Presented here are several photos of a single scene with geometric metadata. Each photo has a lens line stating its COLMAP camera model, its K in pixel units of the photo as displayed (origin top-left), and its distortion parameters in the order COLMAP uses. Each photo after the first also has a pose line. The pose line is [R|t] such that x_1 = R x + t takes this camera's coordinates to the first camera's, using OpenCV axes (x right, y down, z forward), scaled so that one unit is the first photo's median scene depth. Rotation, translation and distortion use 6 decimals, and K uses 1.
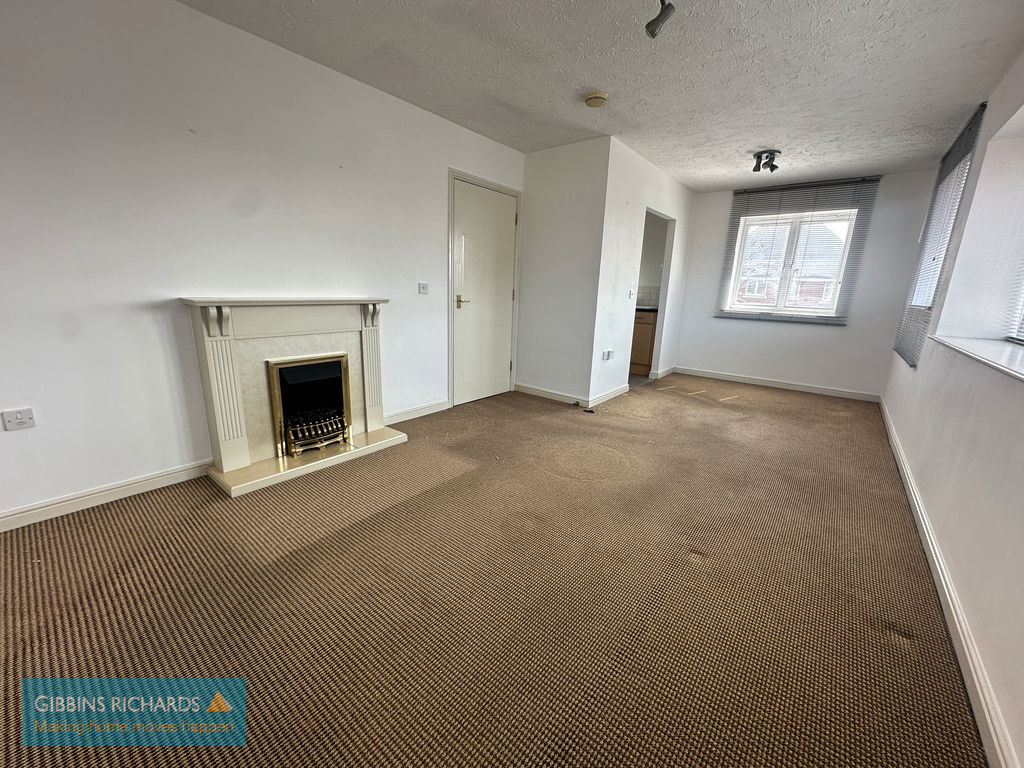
lens RADIAL K [[407.2, 0, 508.6], [0, 407.2, 386.5], [0, 0, 1]] dist [-0.005820, 0.000932]
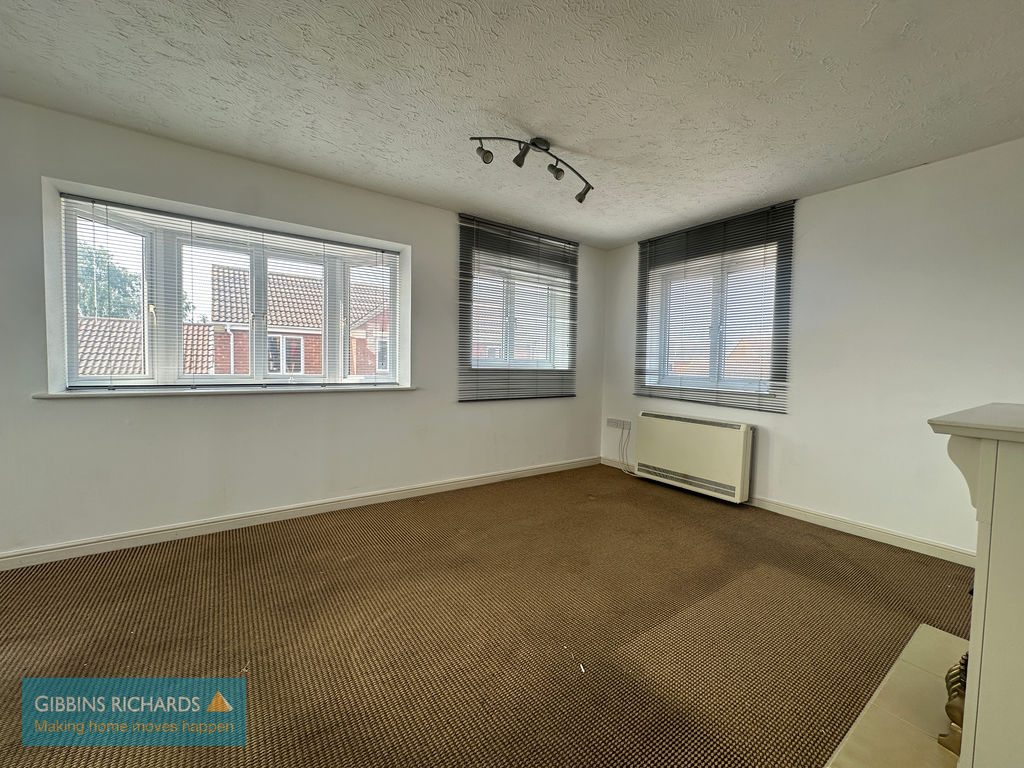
lens RADIAL K [[407.2, 0, 511.7], [0, 407.2, 385.9], [0, 0, 1]] dist [-0.005820, 0.000932]
pose [[-0.961536, -0.067195, 0.266333, -0.044536], [0.013179, 0.957214, 0.289082, -0.274122], [-0.274363, 0.281473, -0.919510, 1.117898]]
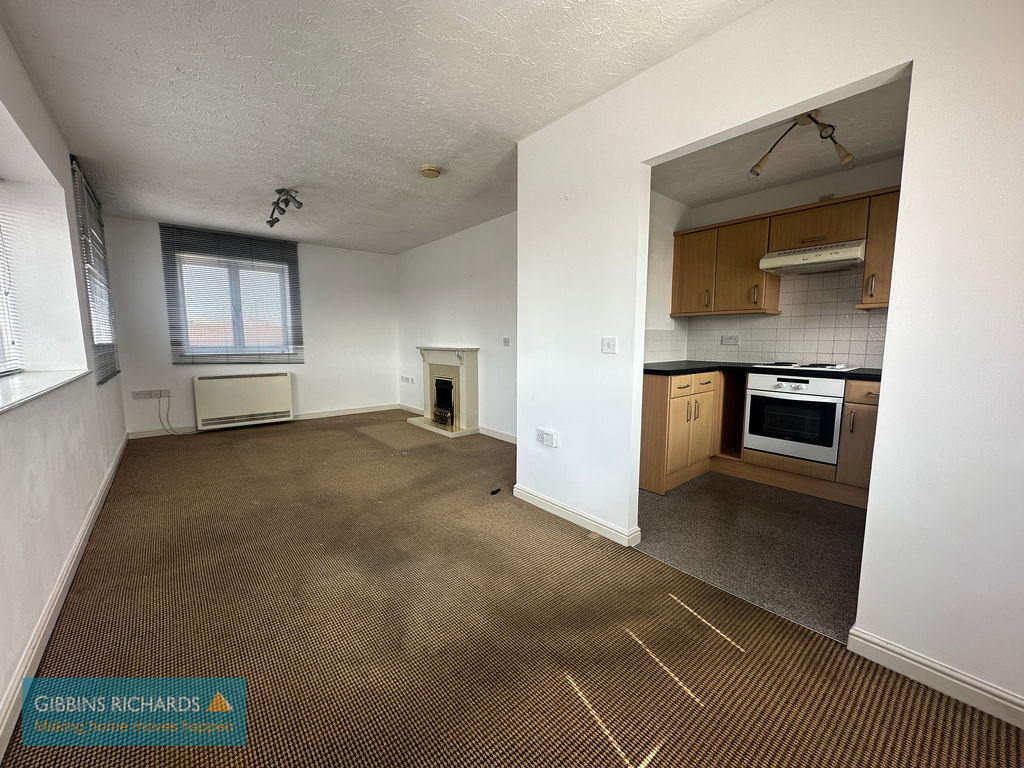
lens RADIAL K [[407.2, 0, 507.8], [0, 407.2, 383.1], [0, 0, 1]] dist [-0.005820, 0.000932]
pose [[-0.199304, 0.074665, -0.977089, 1.026944], [-0.239887, 0.963038, 0.122523, -0.262575], [0.950122, 0.258811, -0.174026, 1.211585]]
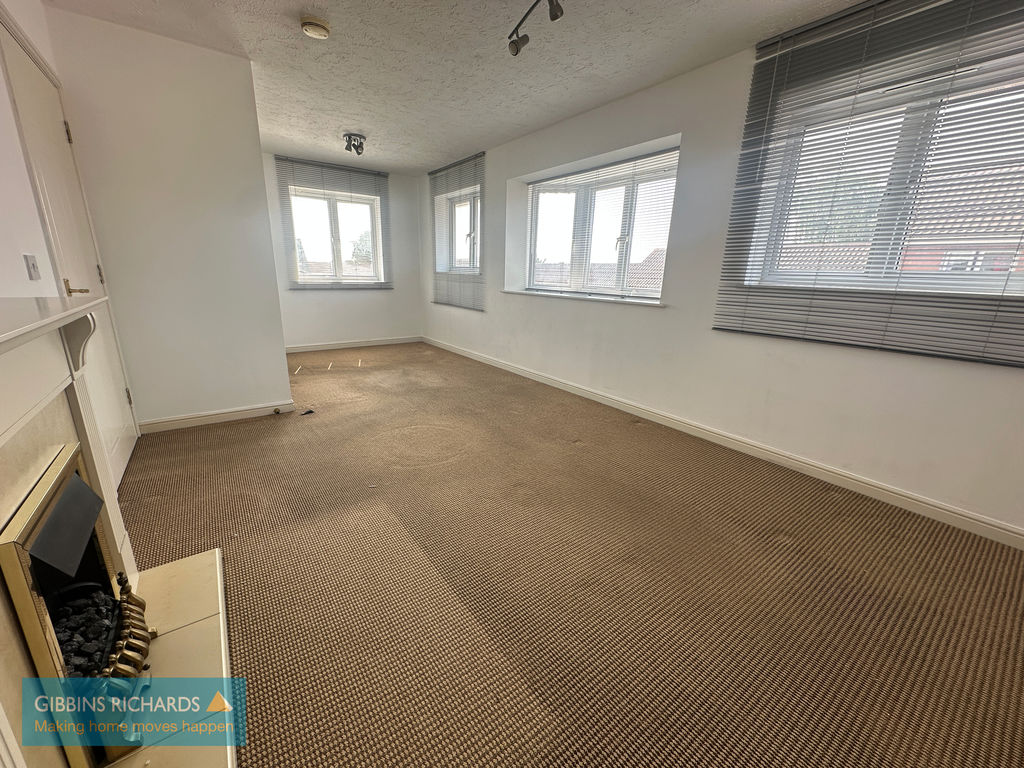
lens RADIAL K [[407.2, 0, 513.5], [0, 407.2, 386.6], [0, 0, 1]] dist [-0.005820, 0.000932]
pose [[0.249766, -0.289679, 0.923960, -0.497009], [0.213818, 0.947148, 0.239149, -0.108327], [-0.944404, 0.137828, 0.298504, 0.377453]]
